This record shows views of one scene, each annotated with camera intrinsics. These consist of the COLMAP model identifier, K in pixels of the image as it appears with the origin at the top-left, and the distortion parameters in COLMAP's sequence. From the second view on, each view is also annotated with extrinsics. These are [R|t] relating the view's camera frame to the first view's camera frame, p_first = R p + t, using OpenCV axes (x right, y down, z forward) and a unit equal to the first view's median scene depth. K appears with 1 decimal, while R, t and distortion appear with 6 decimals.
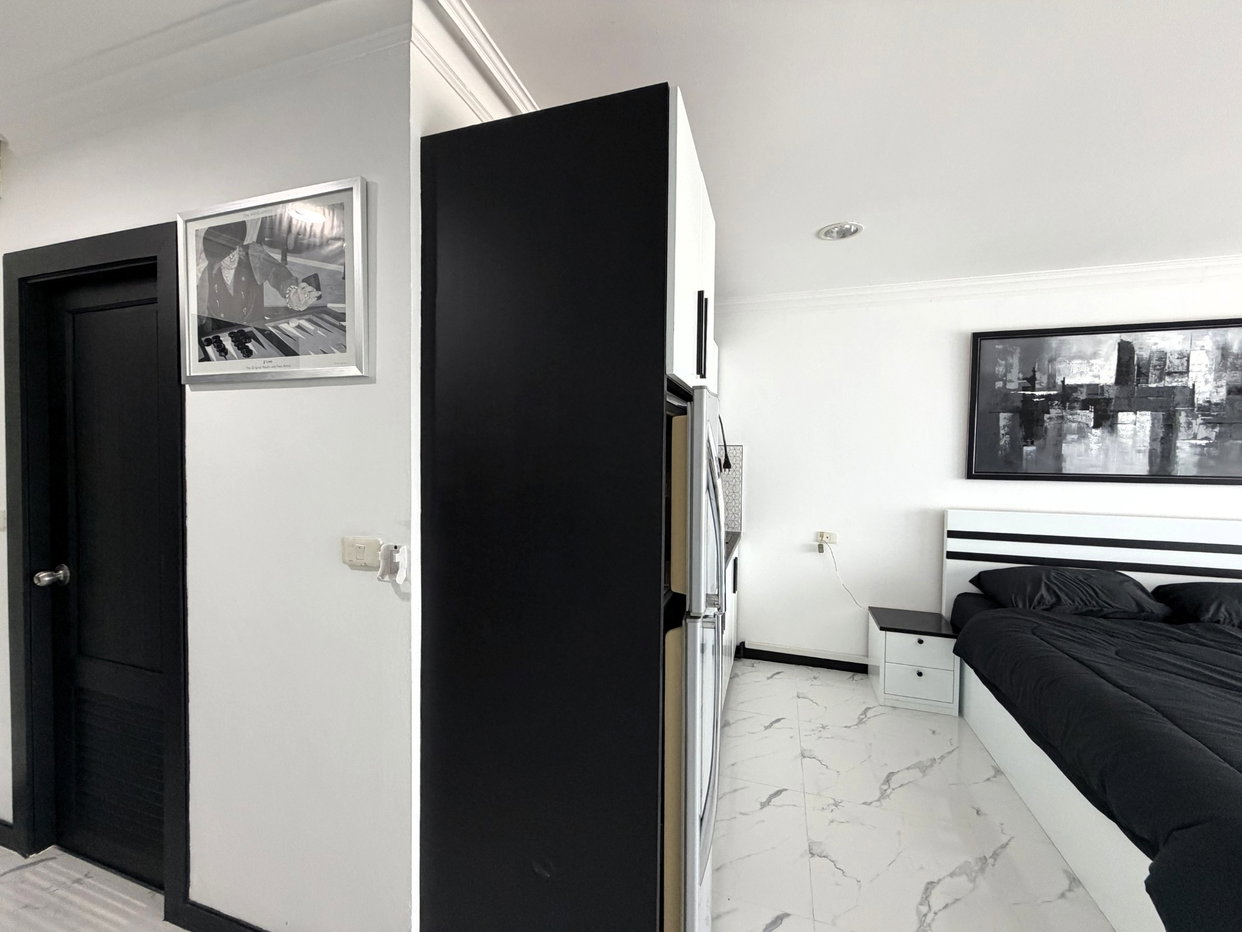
lens RADIAL K [[494.5, 0, 617.3], [0, 494.5, 465.9], [0, 0, 1]] dist [-0.001337, -0.000328]
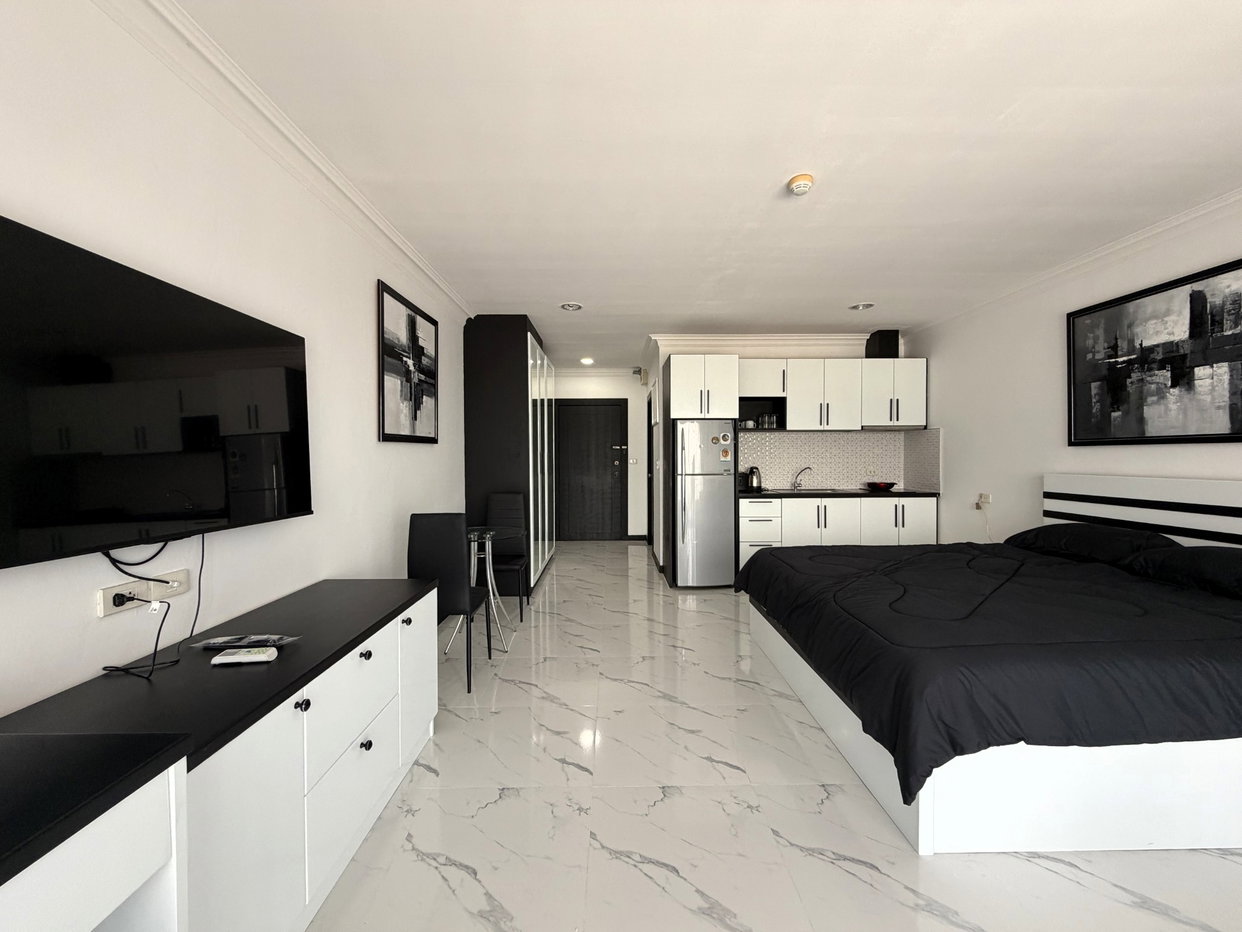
lens RADIAL K [[494.5, 0, 617.7], [0, 494.5, 464.8], [0, 0, 1]] dist [-0.001337, -0.000328]
pose [[0.317710, 0.004720, -0.948176, 1.539525], [-0.021287, 0.999771, -0.002156, 0.098294], [0.947949, 0.020869, 0.317738, -0.316542]]
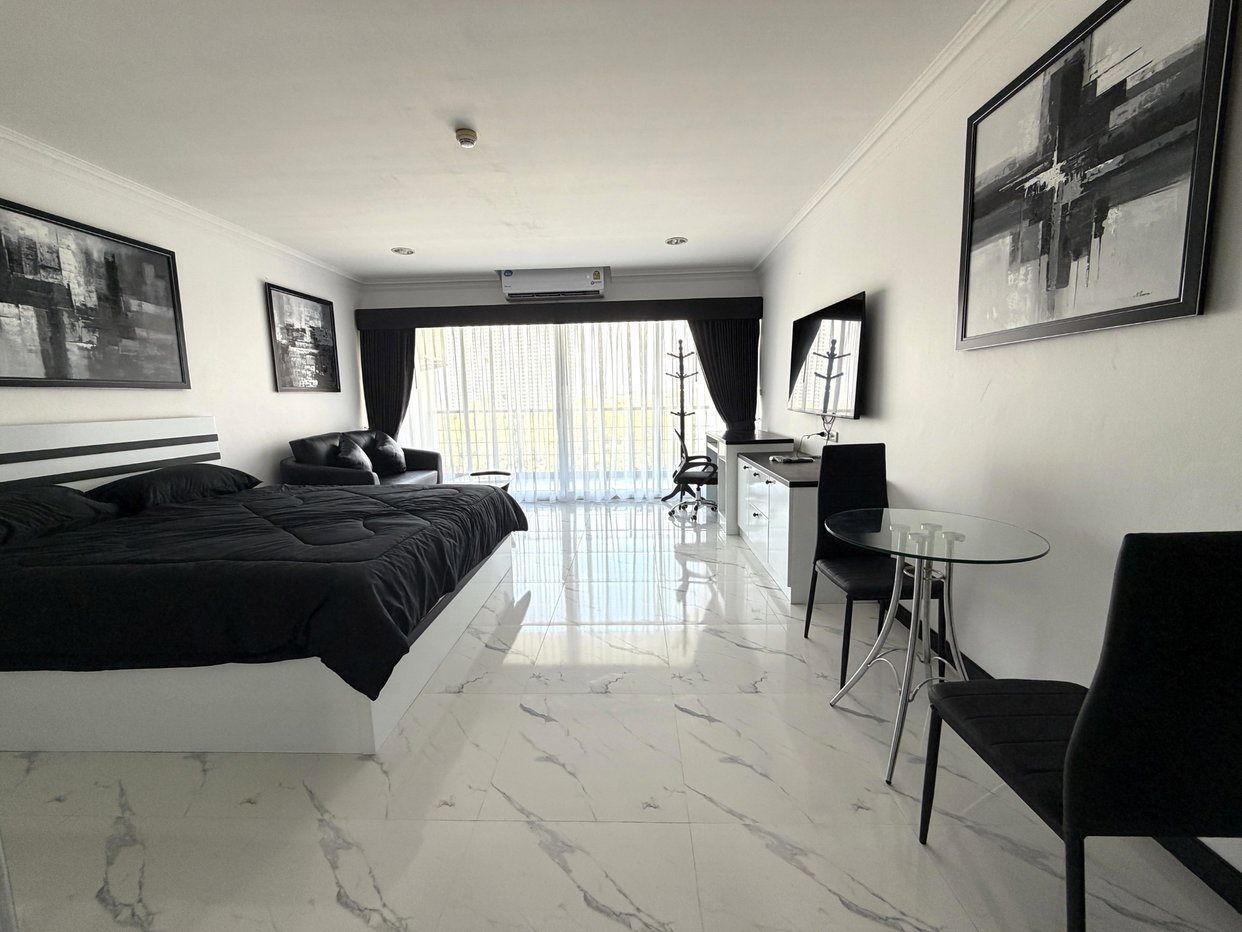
lens RADIAL K [[494.5, 0, 619.0], [0, 494.5, 463.1], [0, 0, 1]] dist [-0.001337, -0.000328]
pose [[-0.274647, -0.135847, 0.951901, -0.106408], [0.051196, 0.986500, 0.155556, 0.084434], [-0.960181, 0.091456, -0.263984, 0.231441]]
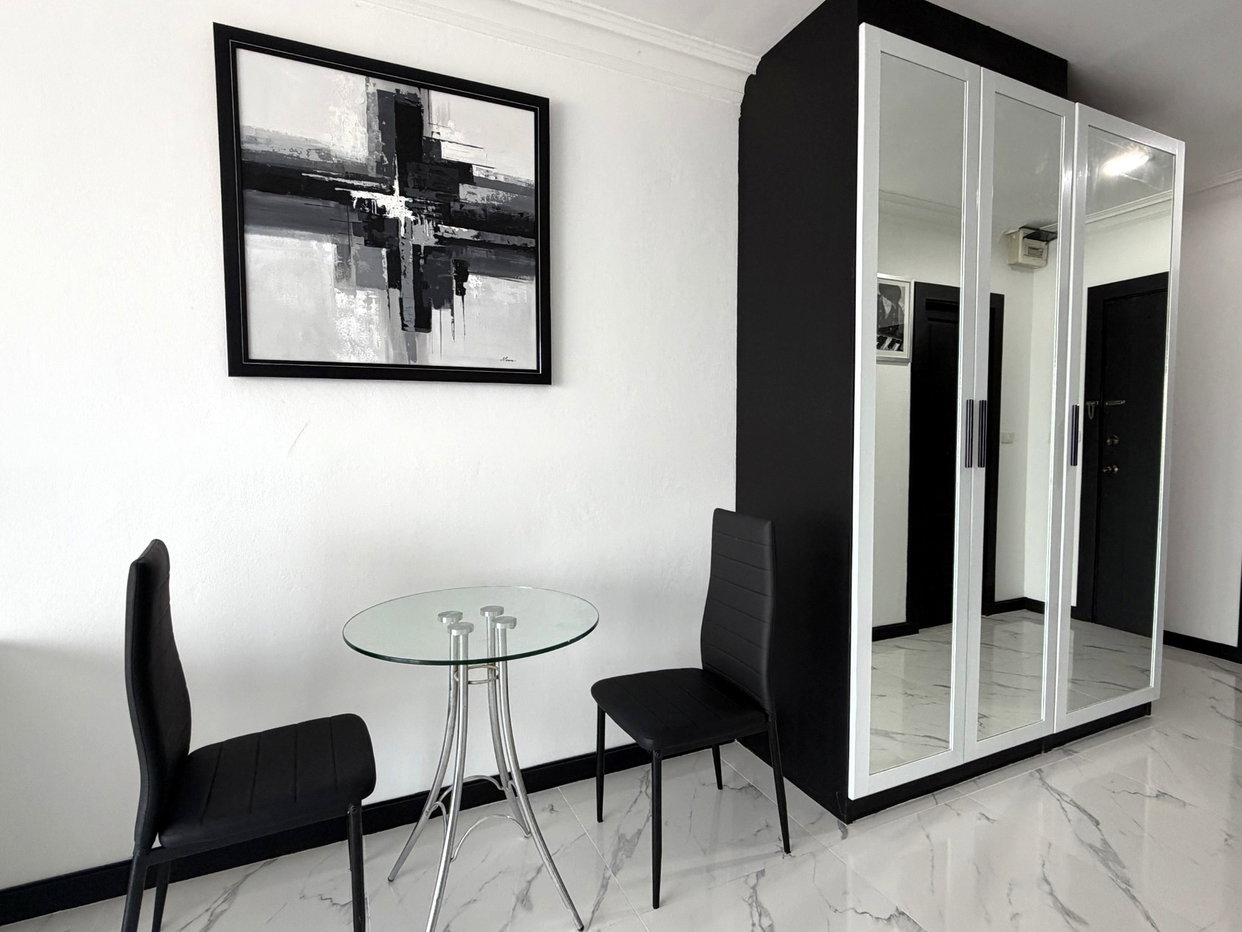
lens RADIAL K [[606.6, 0, 625.7], [0, 606.6, 468.7], [0, 0, 1]] dist [0.002870, -0.000416]
pose [[-0.735335, 0.025133, -0.677237, 0.581901], [-0.027694, 0.997363, 0.067083, 0.097954], [0.677137, 0.068084, -0.732700, 0.221242]]
